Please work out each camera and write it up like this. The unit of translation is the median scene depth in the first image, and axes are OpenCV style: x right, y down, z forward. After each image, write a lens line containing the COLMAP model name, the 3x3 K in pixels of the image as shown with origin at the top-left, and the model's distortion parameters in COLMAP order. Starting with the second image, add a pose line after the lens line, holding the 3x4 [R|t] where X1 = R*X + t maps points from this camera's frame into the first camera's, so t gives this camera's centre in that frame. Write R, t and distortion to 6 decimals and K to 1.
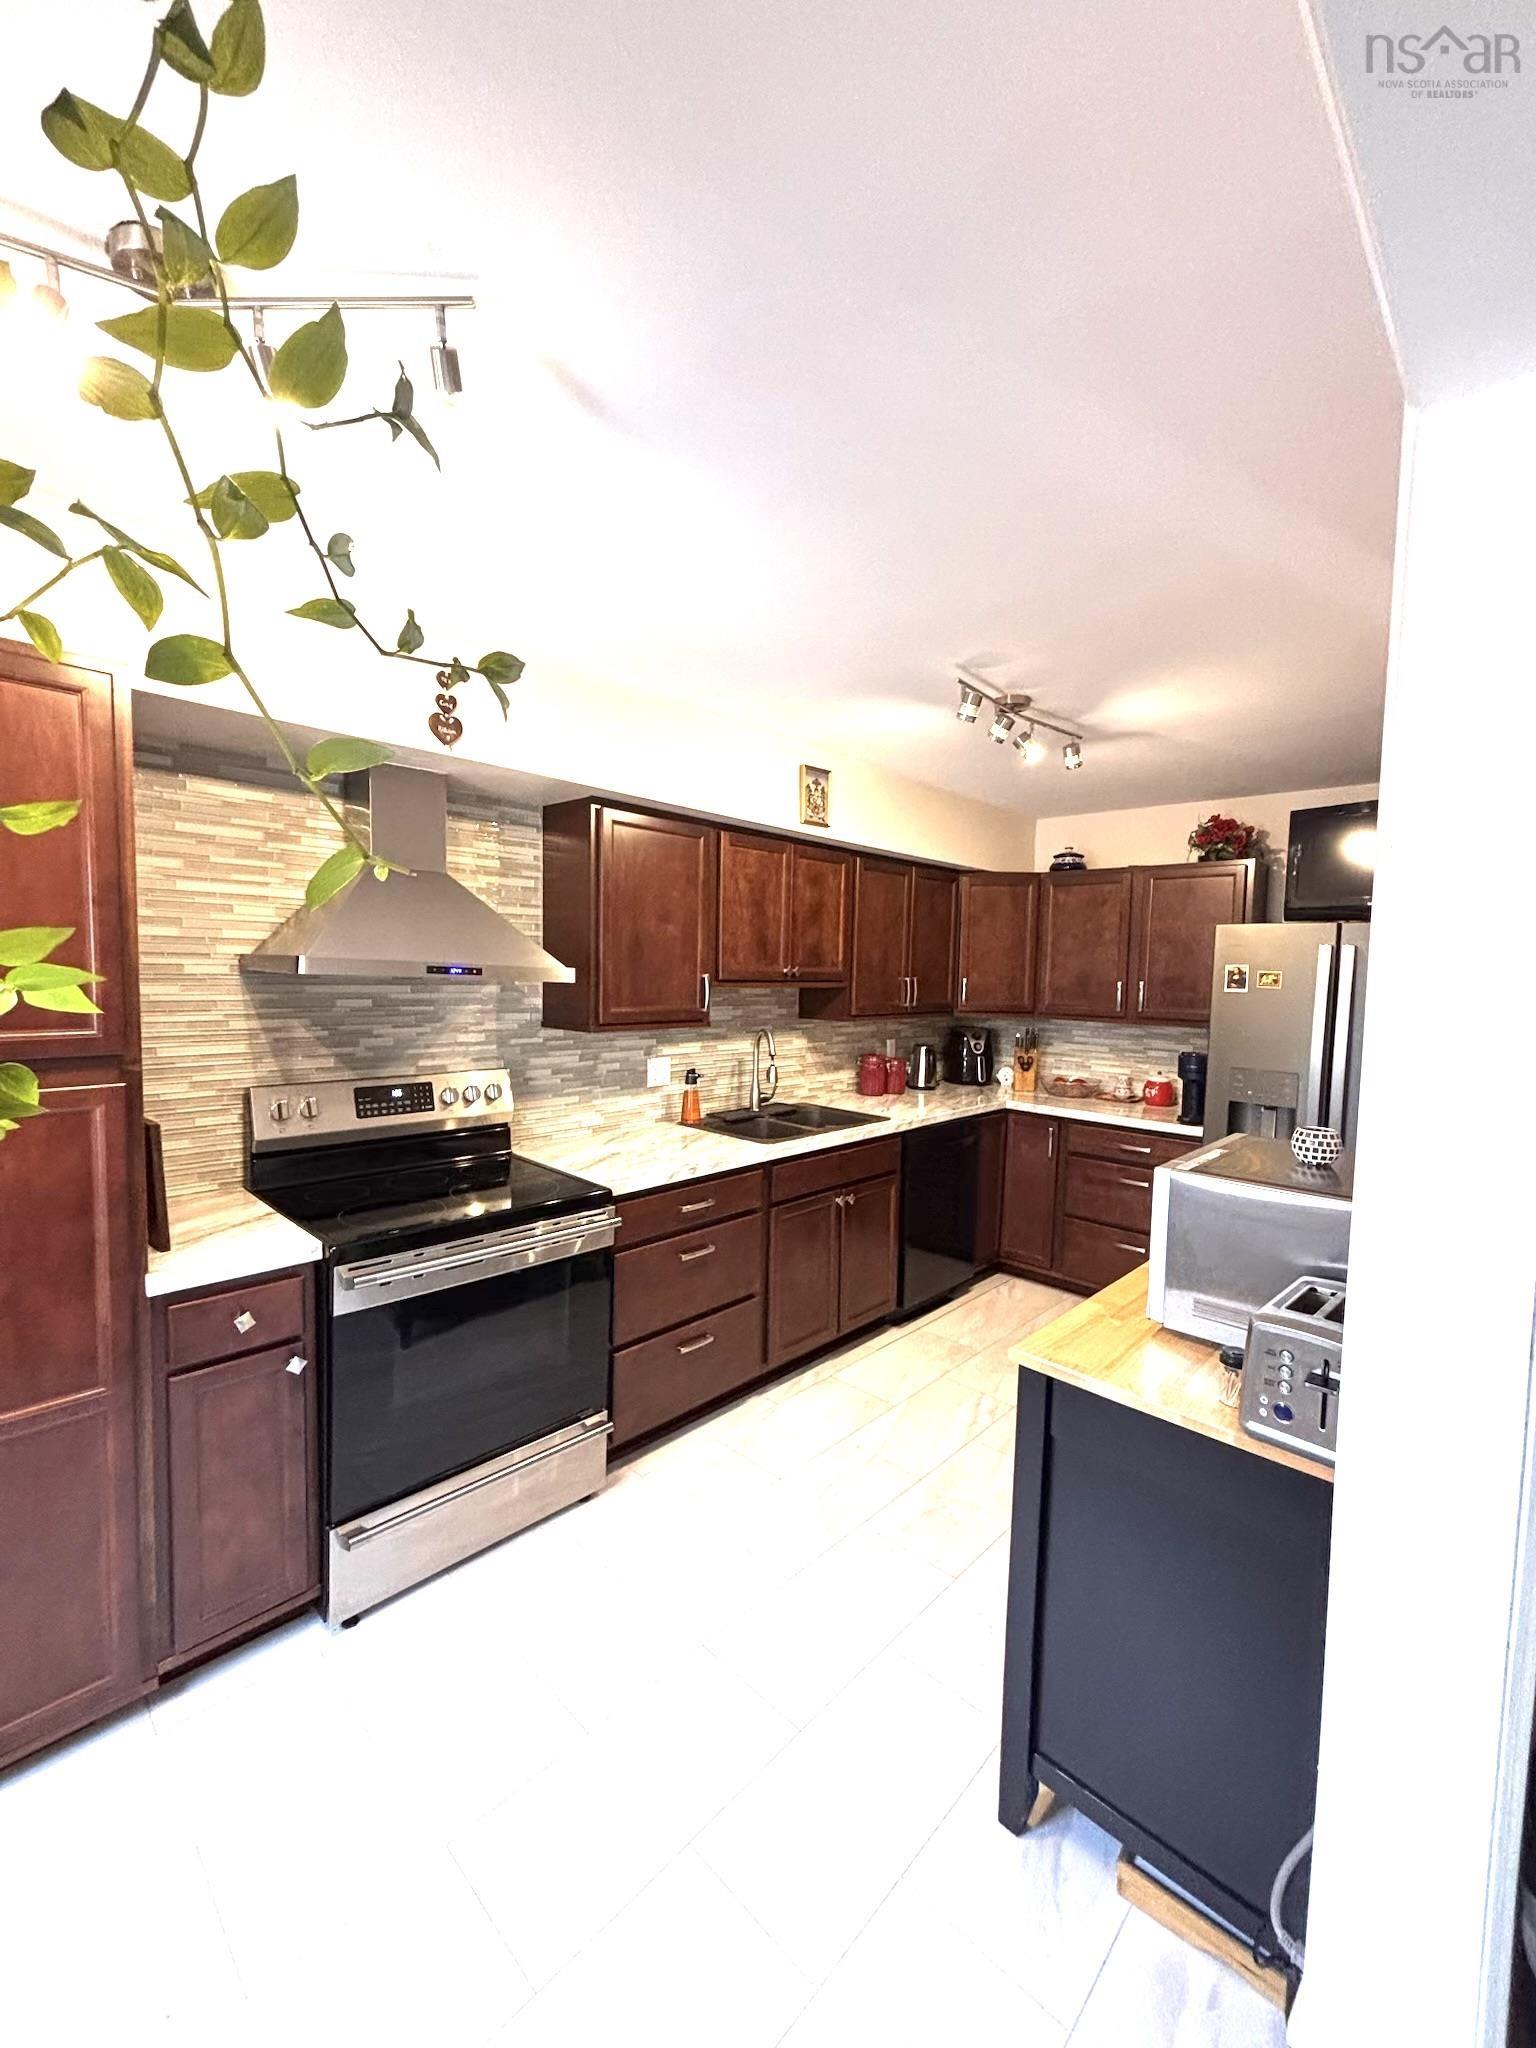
lens RADIAL K [[821.6, 0, 762.7], [0, 821.6, 1023.3], [0, 0, 1]] dist [0.002649, 0.000218]
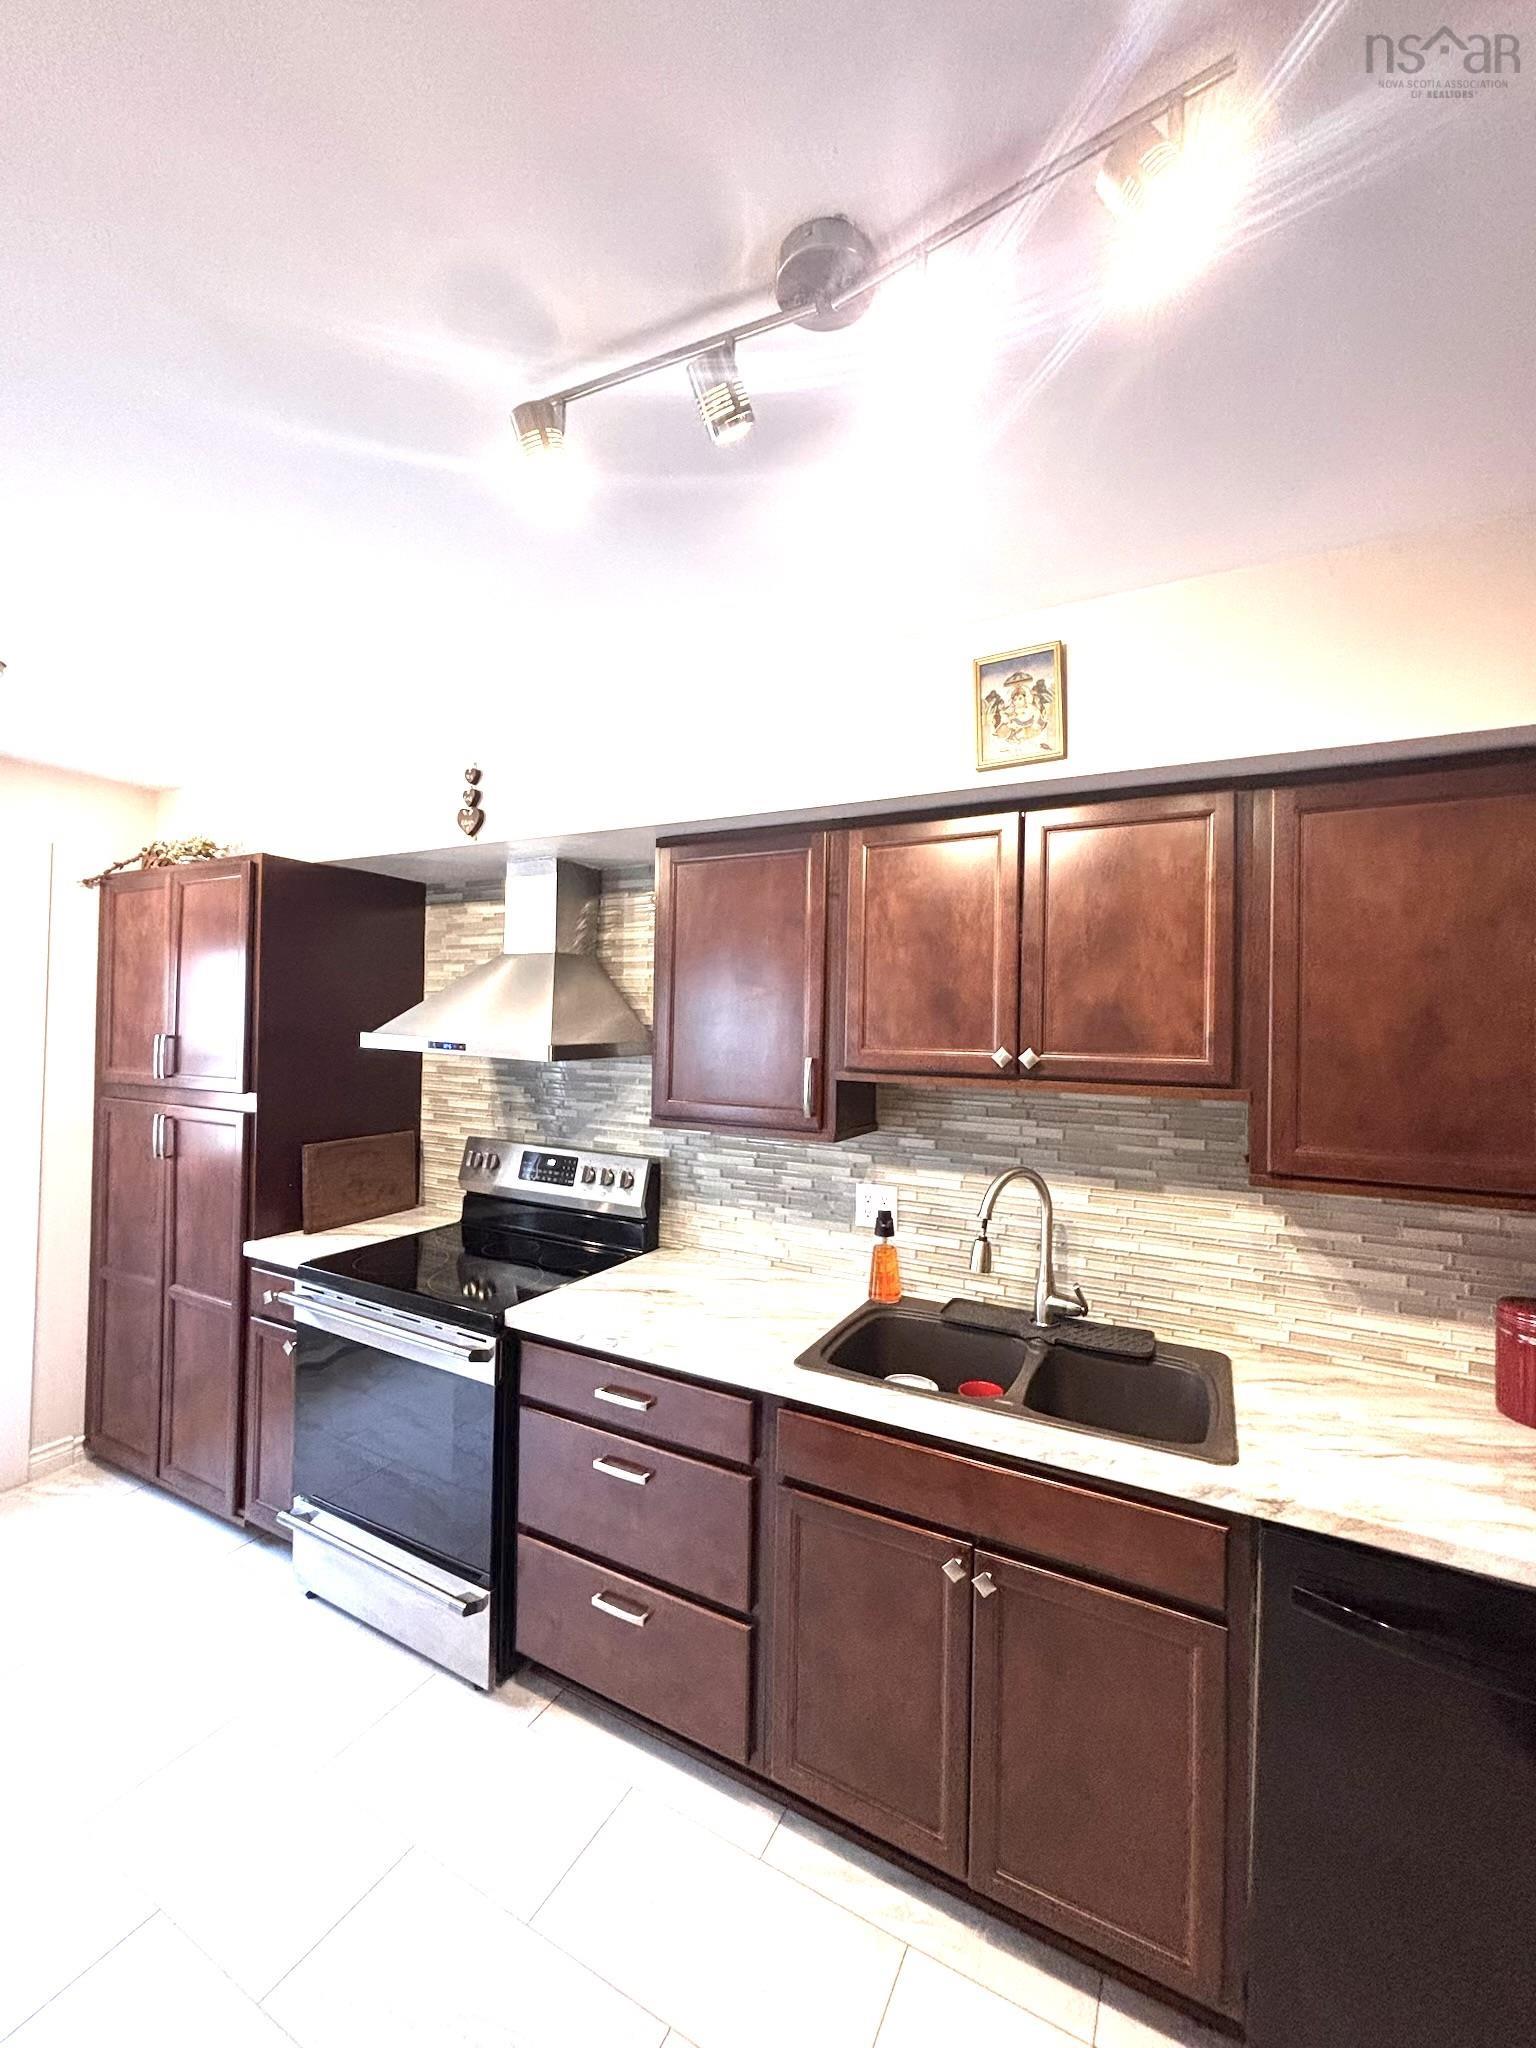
lens RADIAL K [[821.6, 0, 764.4], [0, 821.6, 1017.2], [0, 0, 1]] dist [0.002649, 0.000218]
pose [[0.268419, -0.026965, -0.962925, 0.595954], [-0.077019, 0.995807, -0.049356, -0.064386], [0.960218, 0.087412, 0.265217, 0.885820]]
